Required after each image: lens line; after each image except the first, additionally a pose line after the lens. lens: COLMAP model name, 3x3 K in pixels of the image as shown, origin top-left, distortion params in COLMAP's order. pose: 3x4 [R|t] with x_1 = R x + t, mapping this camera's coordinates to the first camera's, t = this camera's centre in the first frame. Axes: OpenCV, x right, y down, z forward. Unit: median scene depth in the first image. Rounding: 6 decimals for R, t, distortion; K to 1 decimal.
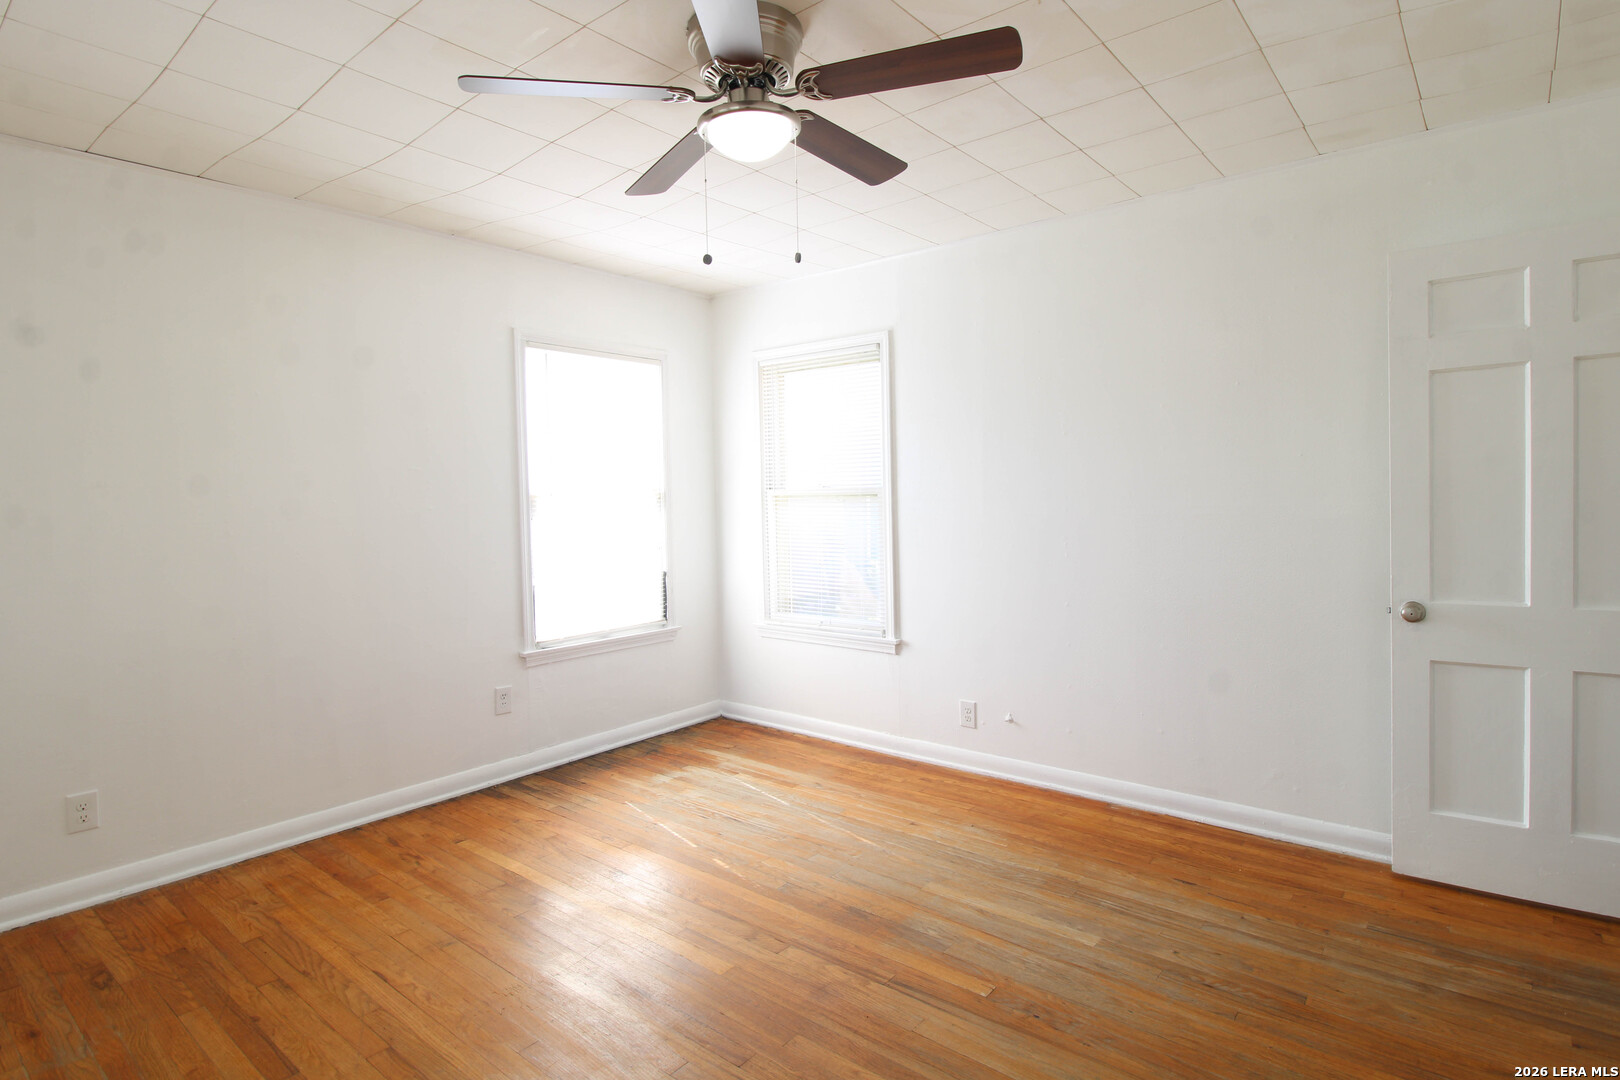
lens RADIAL K [[837.4, 0, 828.0], [0, 837.4, 533.0], [0, 0, 1]] dist [0.002762, -0.010595]
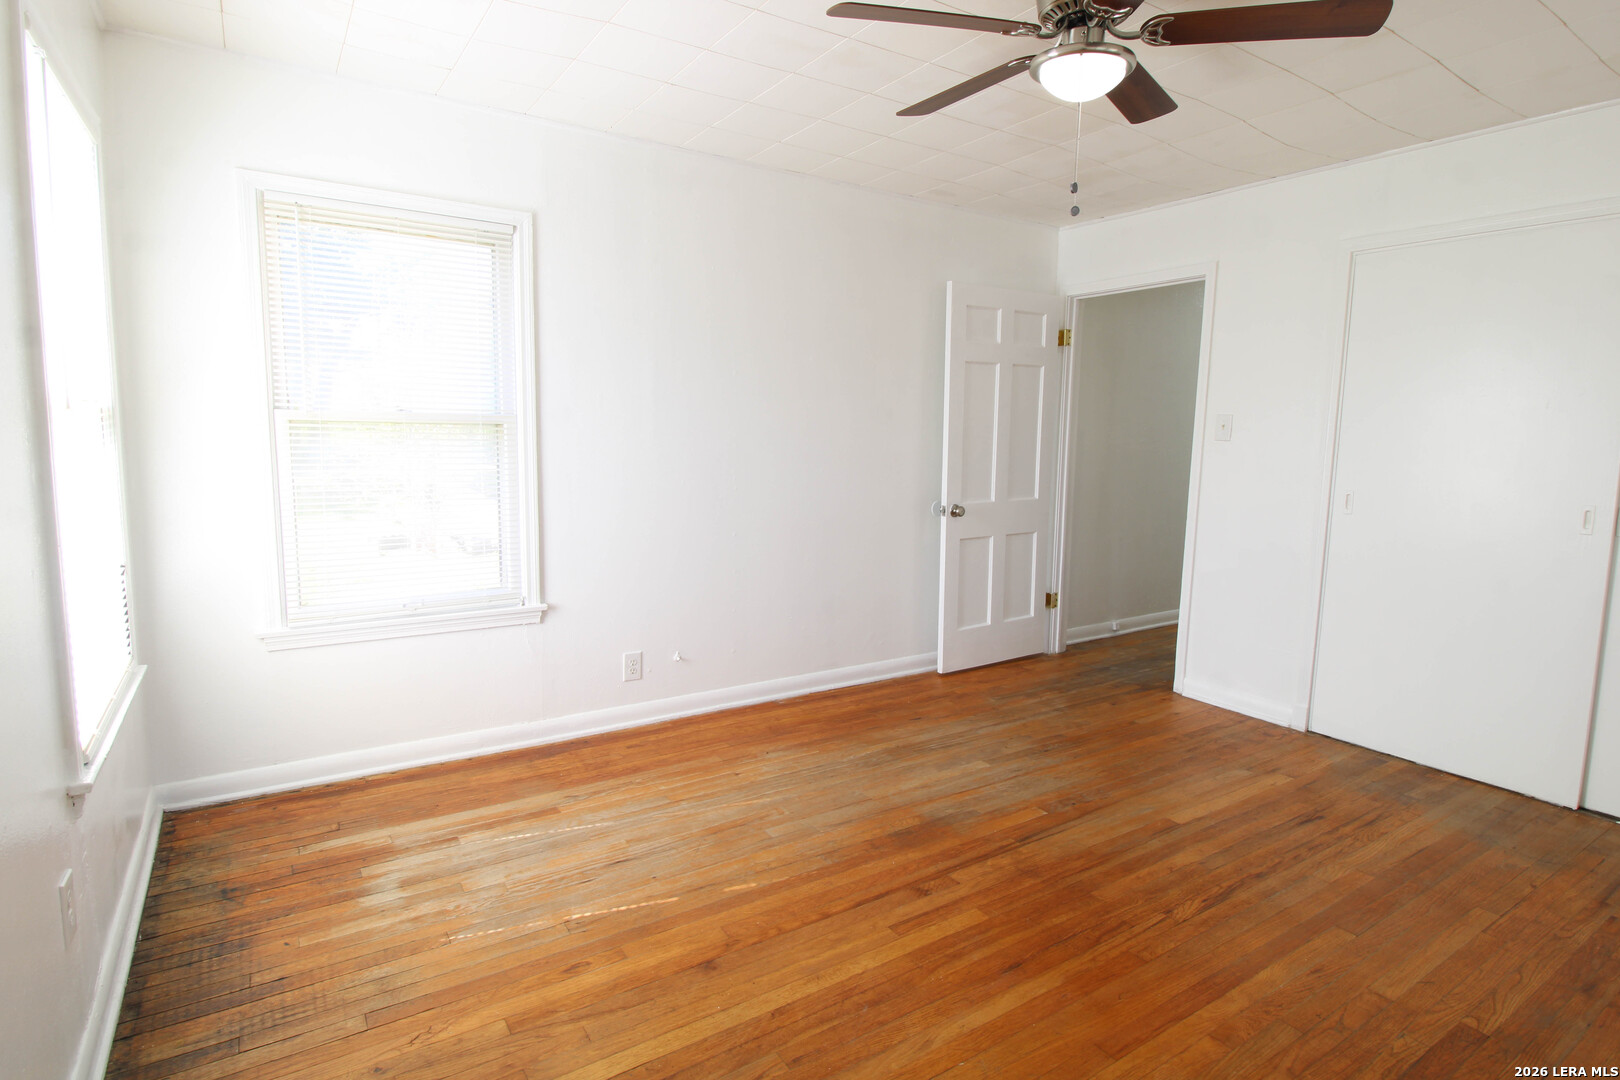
lens RADIAL K [[837.4, 0, 814.4], [0, 837.4, 535.9], [0, 0, 1]] dist [0.002762, -0.010595]
pose [[0.306470, -0.098414, 0.946779, -0.760218], [0.021196, 0.995100, 0.096576, -0.015459], [-0.951644, -0.009530, 0.307054, 0.628532]]
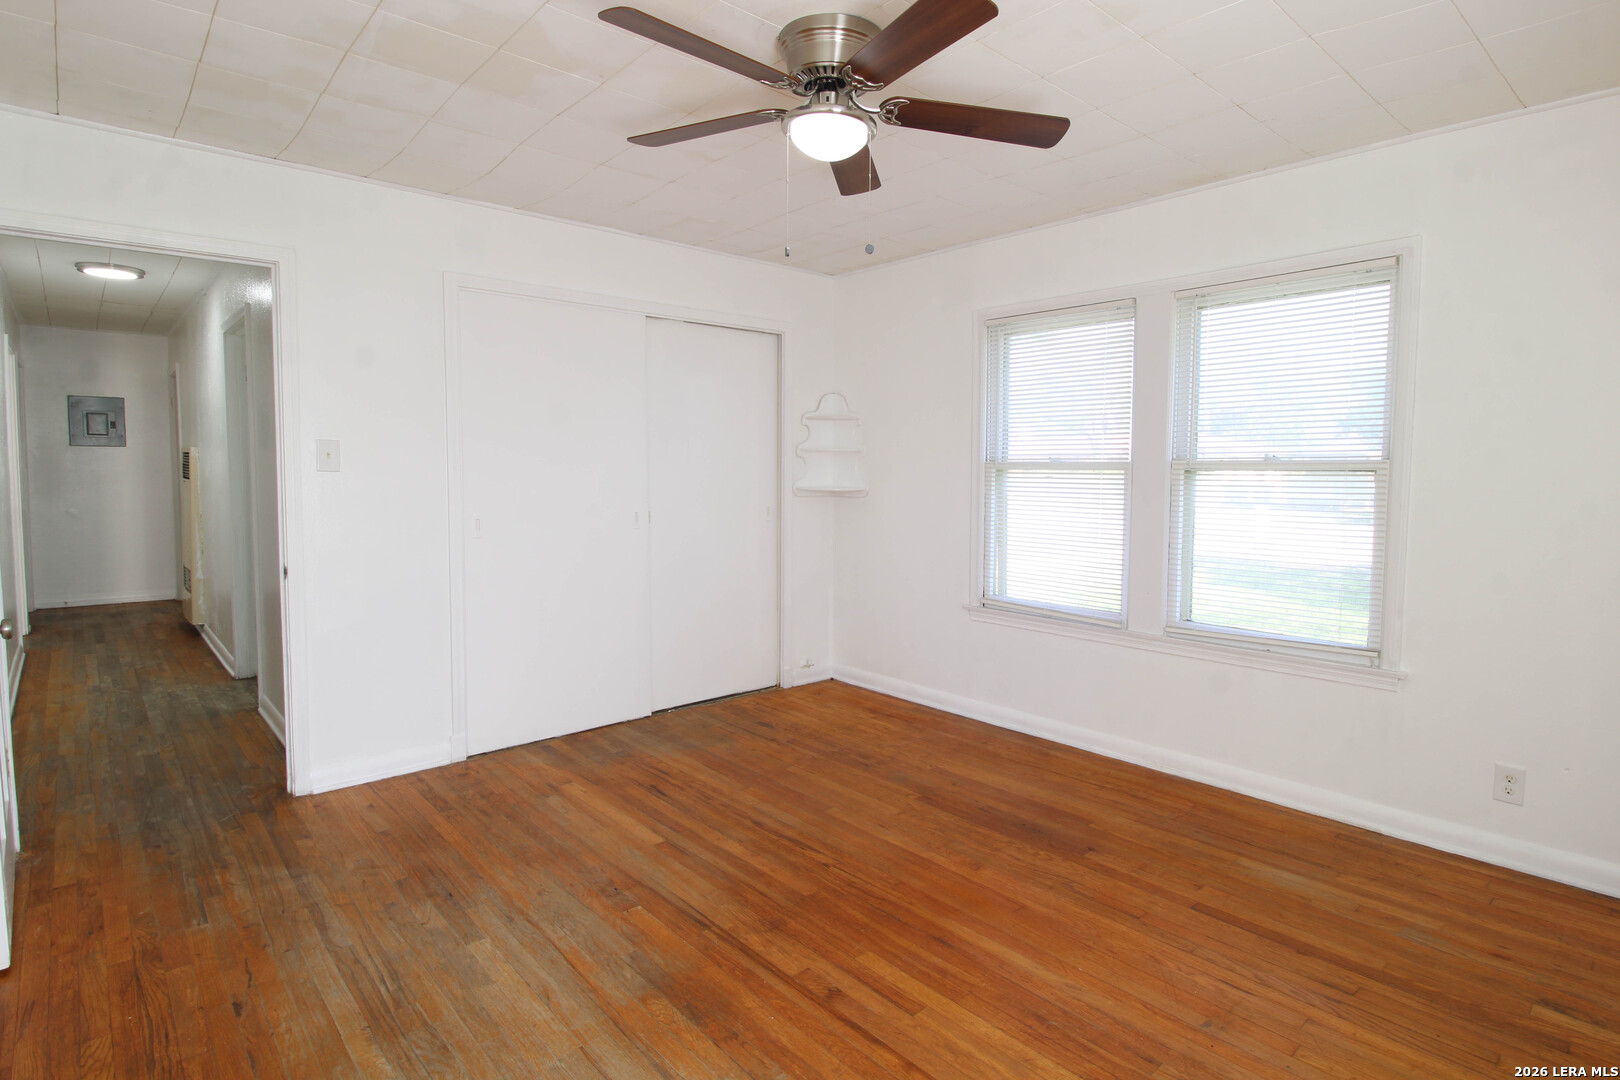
lens RADIAL K [[837.4, 0, 835.9], [0, 837.4, 528.8], [0, 0, 1]] dist [0.002762, -0.010595]
pose [[-0.988596, 0.002435, 0.150575, -0.168392], [0.020817, 0.992480, 0.120627, -0.062646], [-0.149149, 0.122386, -0.981212, 1.343616]]
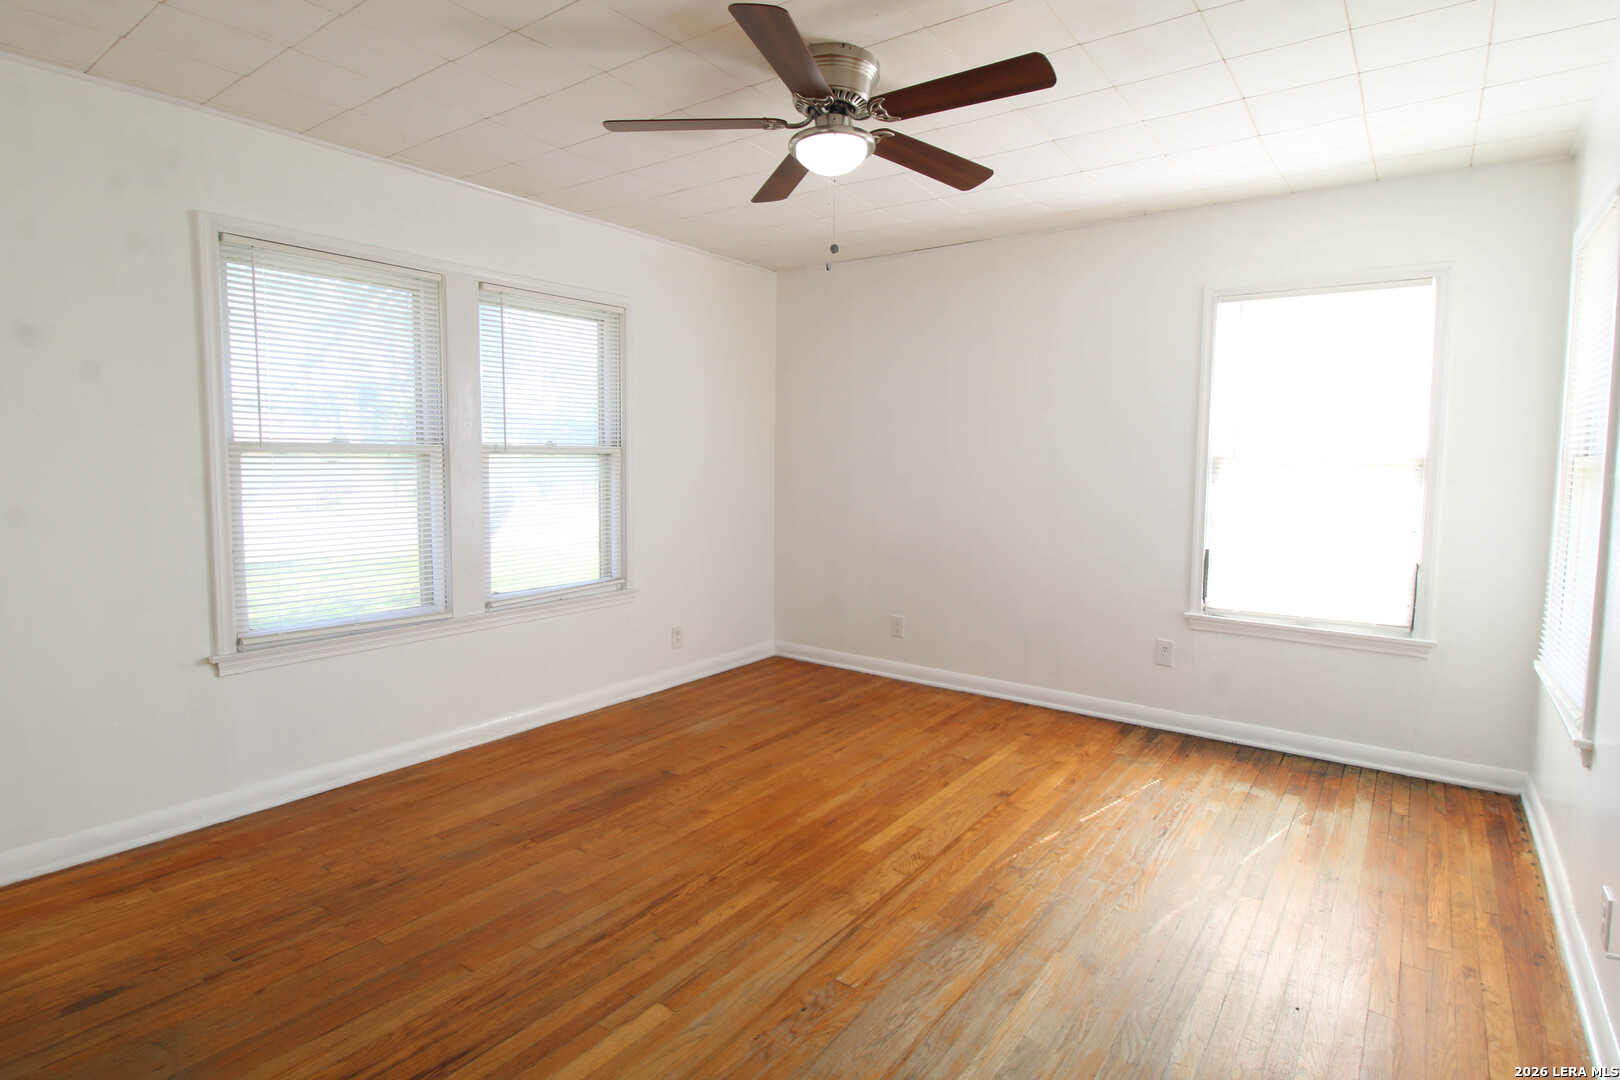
lens RADIAL K [[837.4, 0, 813.7], [0, 837.4, 526.9], [0, 0, 1]] dist [0.002762, -0.010595]
pose [[0.047583, 0.104032, -0.993435, 0.725213], [-0.060803, 0.993019, 0.101076, -0.040791], [0.997015, 0.055595, 0.053576, 0.592088]]
